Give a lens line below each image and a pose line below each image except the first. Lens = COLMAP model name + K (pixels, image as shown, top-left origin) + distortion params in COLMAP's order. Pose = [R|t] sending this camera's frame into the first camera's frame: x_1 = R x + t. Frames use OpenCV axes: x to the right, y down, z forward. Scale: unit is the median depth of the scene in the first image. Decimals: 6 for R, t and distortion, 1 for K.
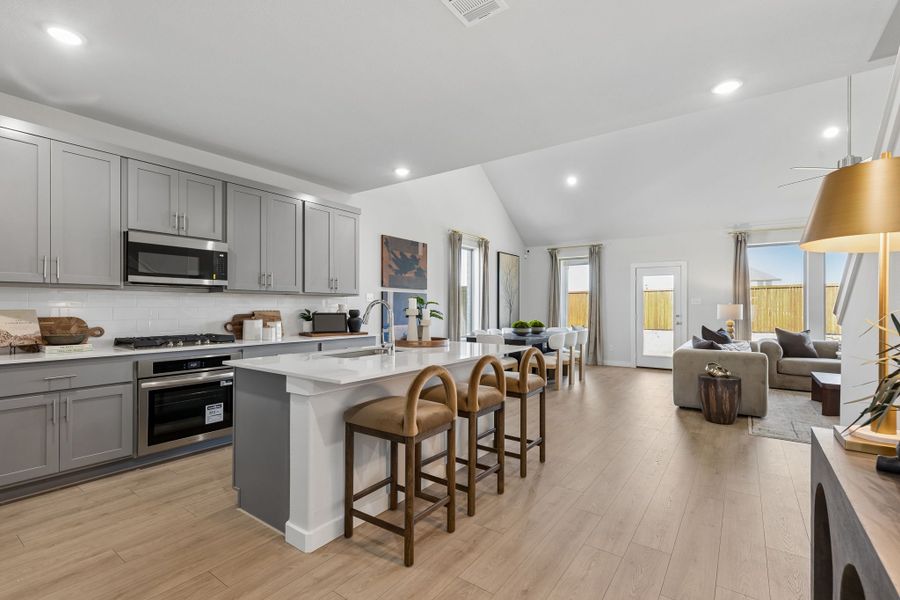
lens RADIAL K [[410.1, 0, 448.2], [0, 410.1, 307.9], [0, 0, 1]] dist [0.003451, 0.000060]
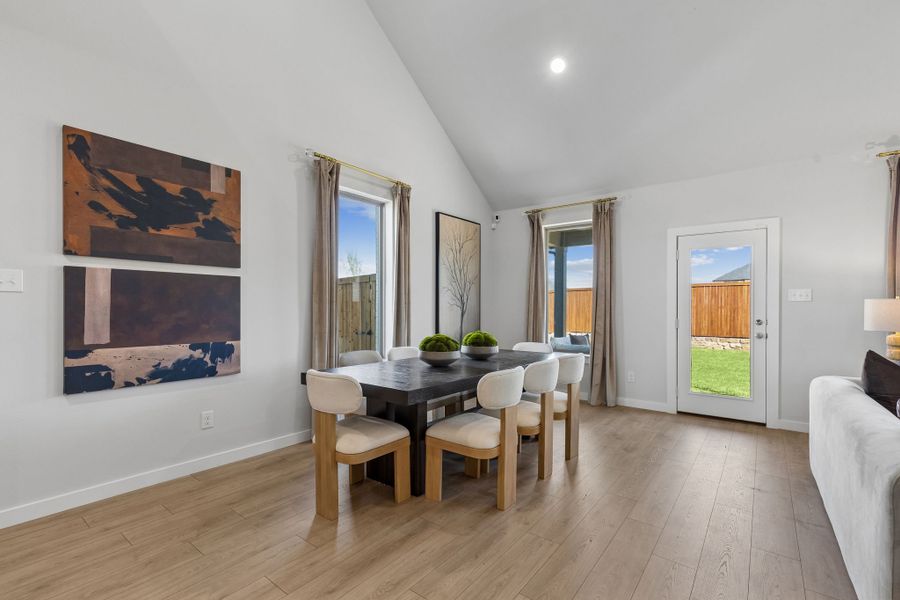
lens RADIAL K [[404.6, 0, 446.6], [0, 404.6, 311.8], [0, 0, 1]] dist [0.004410, -0.000434]
pose [[0.999268, 0.000059, -0.038266, 0.190584], [0.000310, 0.999954, 0.009622, 0.001429], [0.038265, -0.009627, 0.999221, 0.504214]]
